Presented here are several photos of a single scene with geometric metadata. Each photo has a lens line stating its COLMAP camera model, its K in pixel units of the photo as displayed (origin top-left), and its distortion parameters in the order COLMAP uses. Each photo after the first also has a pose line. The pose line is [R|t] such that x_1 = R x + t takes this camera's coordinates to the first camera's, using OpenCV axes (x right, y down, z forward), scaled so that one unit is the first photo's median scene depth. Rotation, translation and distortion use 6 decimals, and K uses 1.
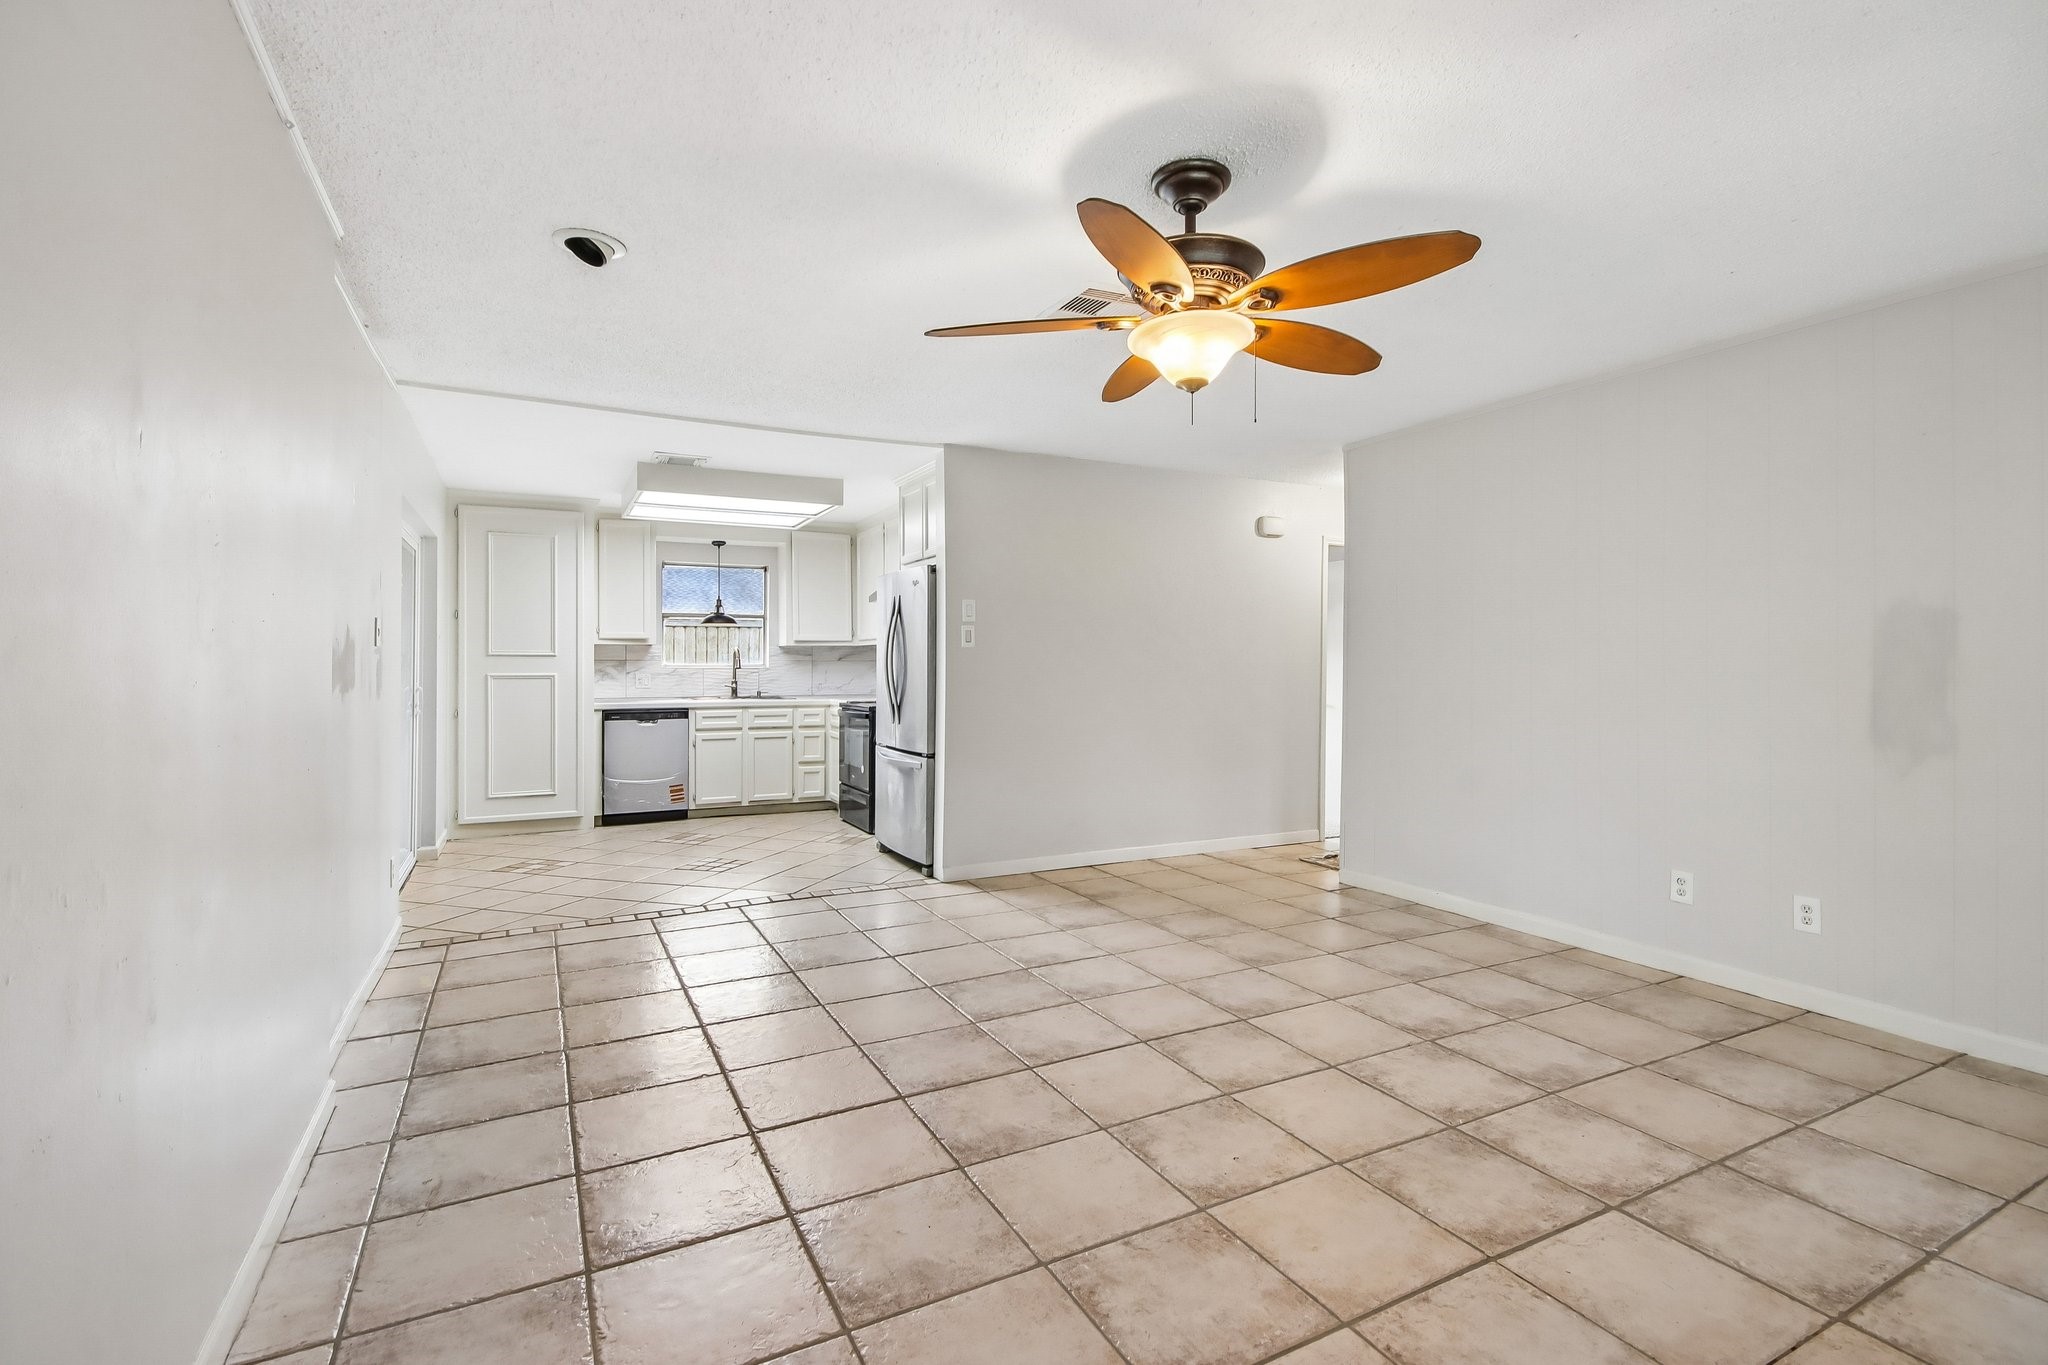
lens RADIAL K [[953.4, 0, 1026.9], [0, 953.4, 662.7], [0, 0, 1]] dist [0.002754, -0.000551]
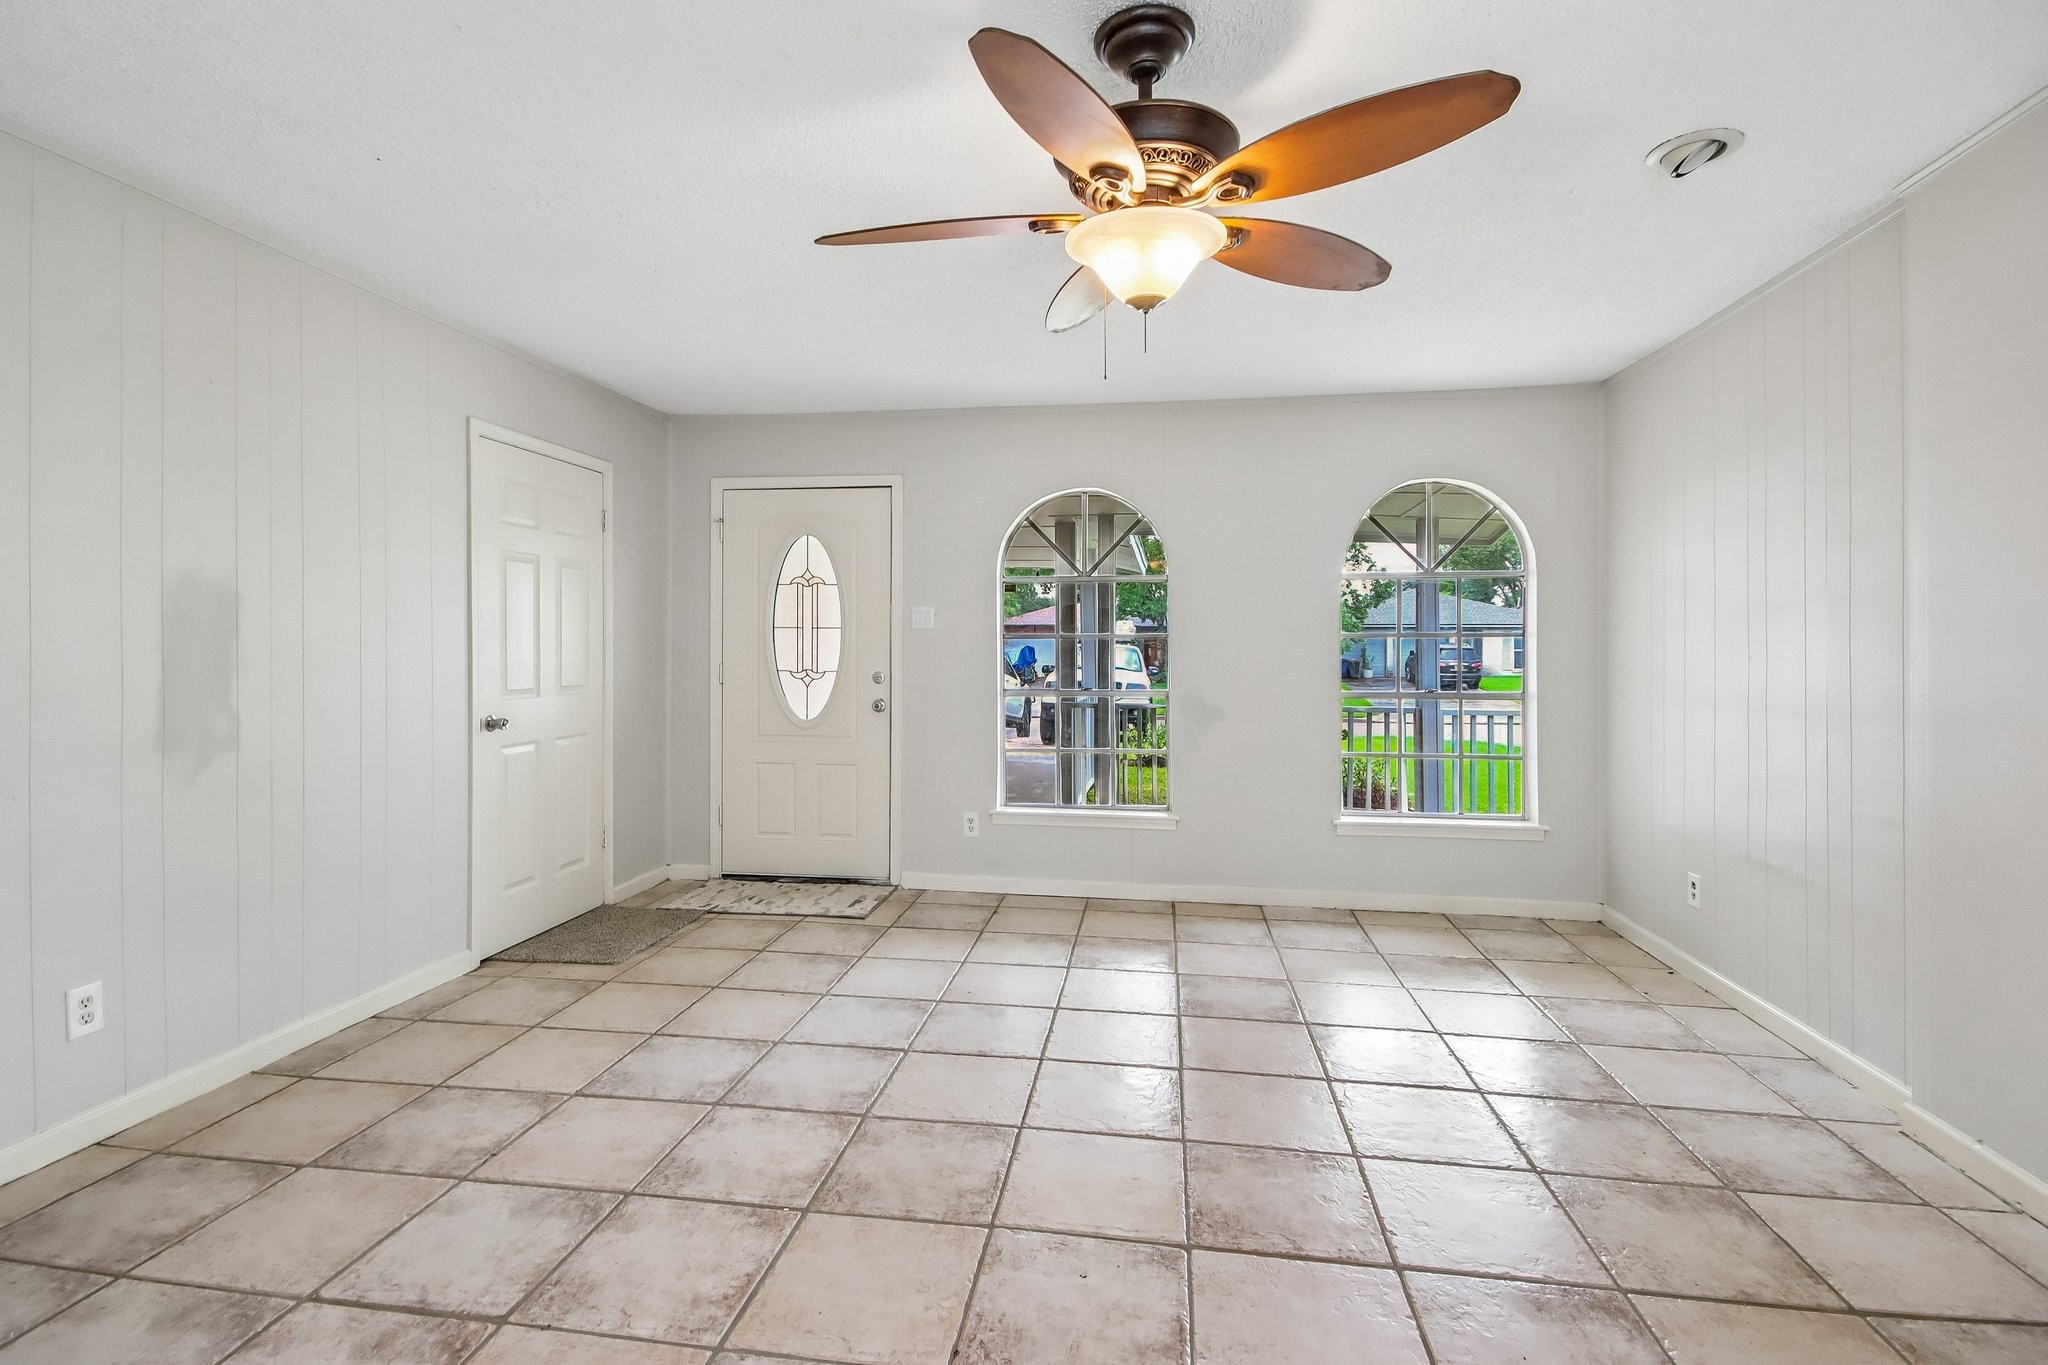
lens RADIAL K [[953.4, 0, 1026.9], [0, 953.4, 662.7], [0, 0, 1]] dist [0.002754, -0.000551]
pose [[-0.810406, -0.012949, 0.585726, -0.067917], [-0.004123, 0.999857, 0.016401, -0.001754], [-0.585855, 0.010876, -0.810343, 0.552265]]
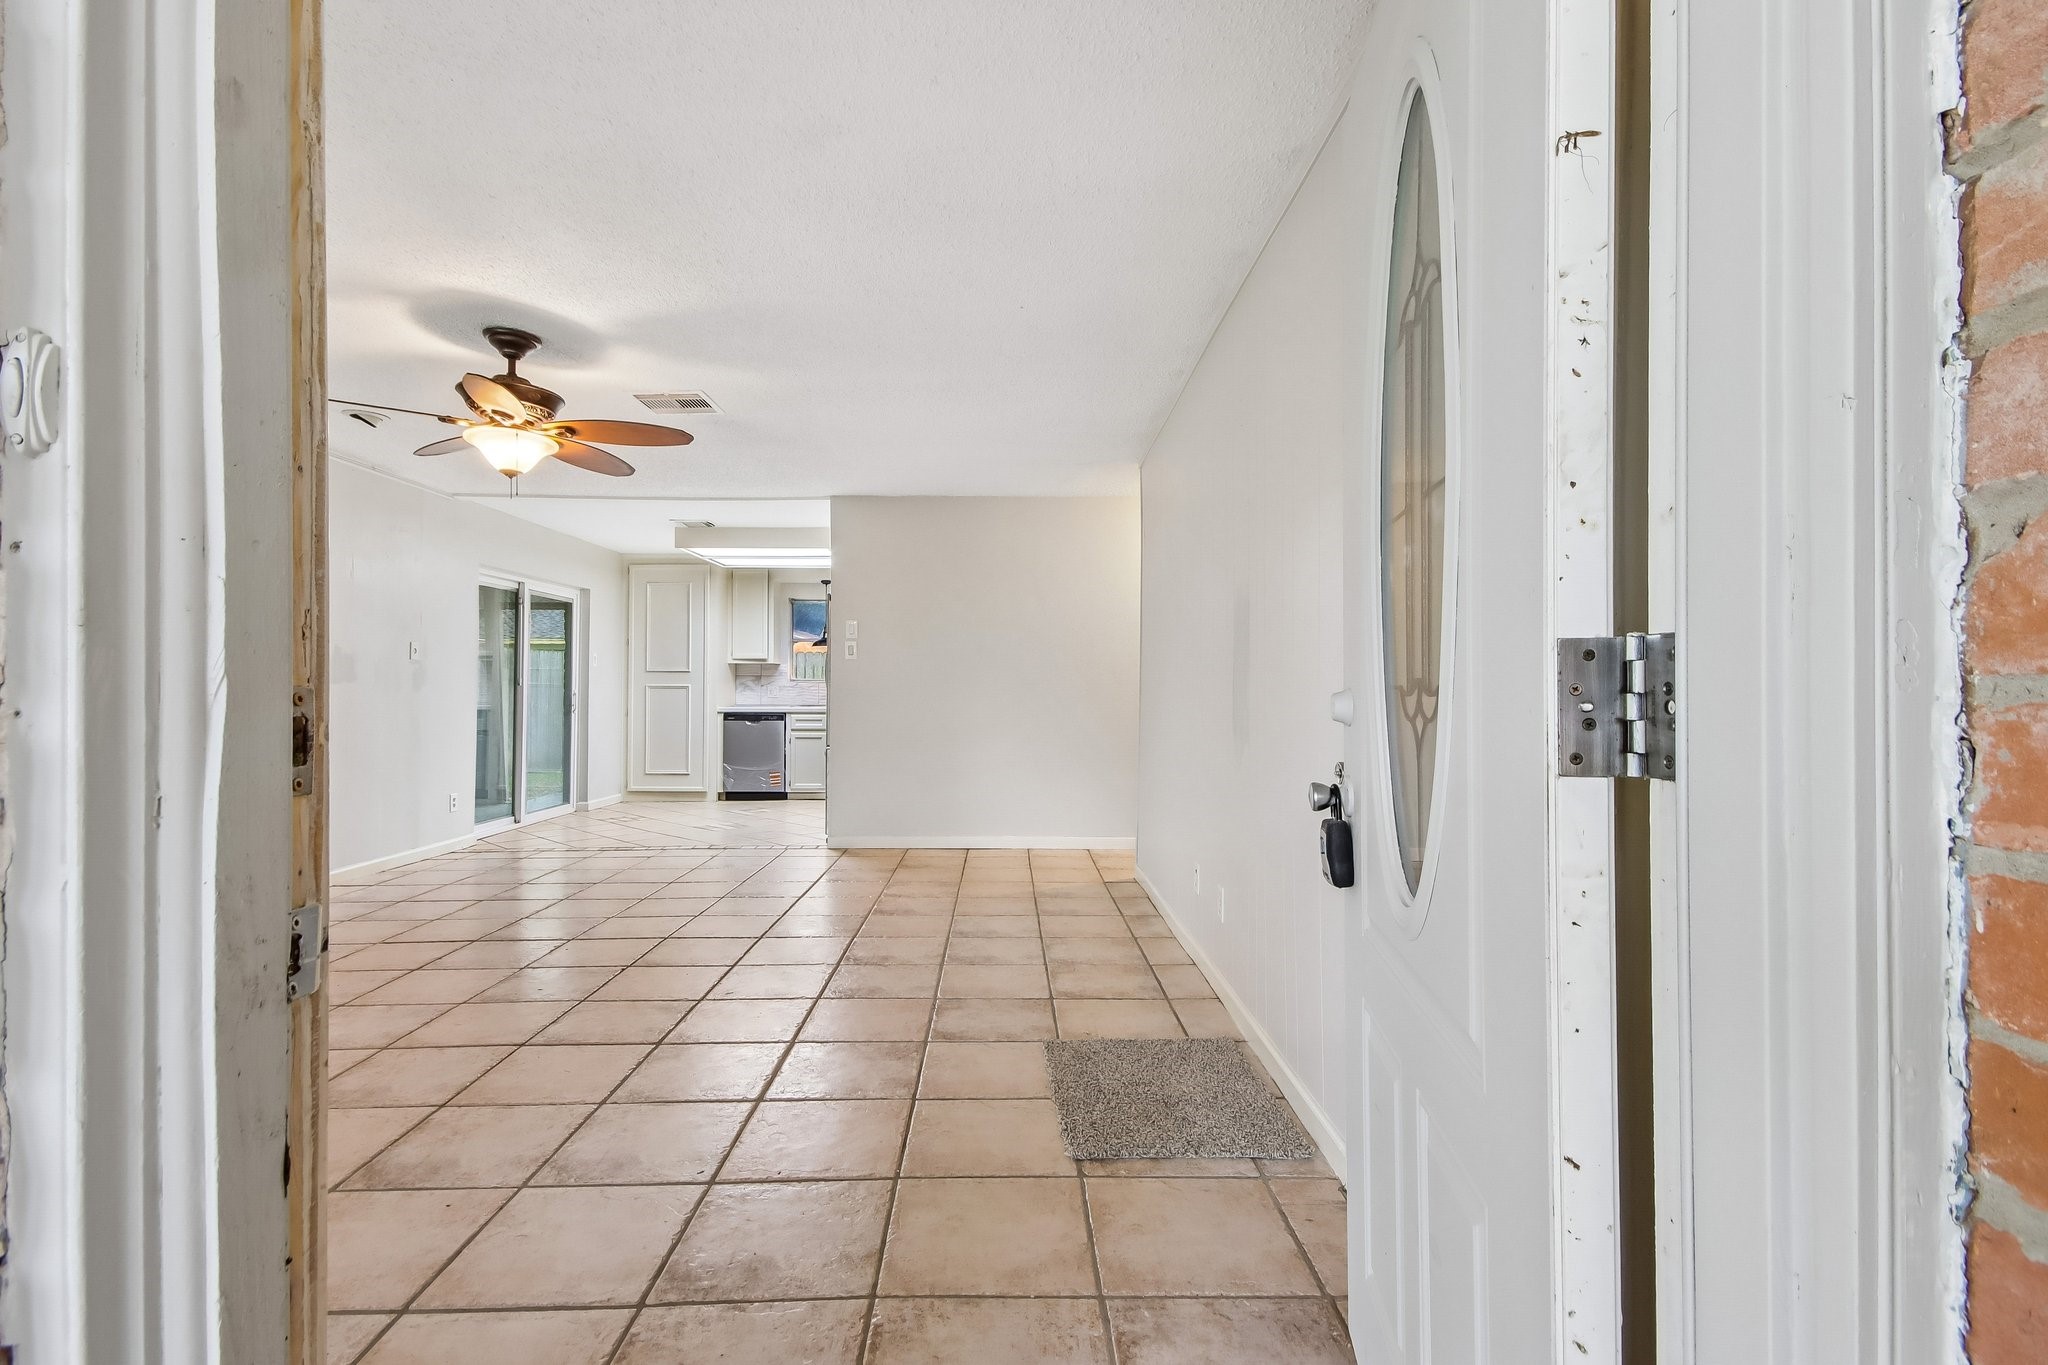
lens RADIAL K [[950.0, 0, 1024.0], [0, 950.0, 682.5], [0, 0, 1]] dist [0.008744, 0.000190]
pose [[0.895116, -0.002592, -0.445826, 0.514356], [-0.001299, 0.999964, -0.008421, 0.018053], [0.445832, 0.008117, 0.895080, 0.000810]]
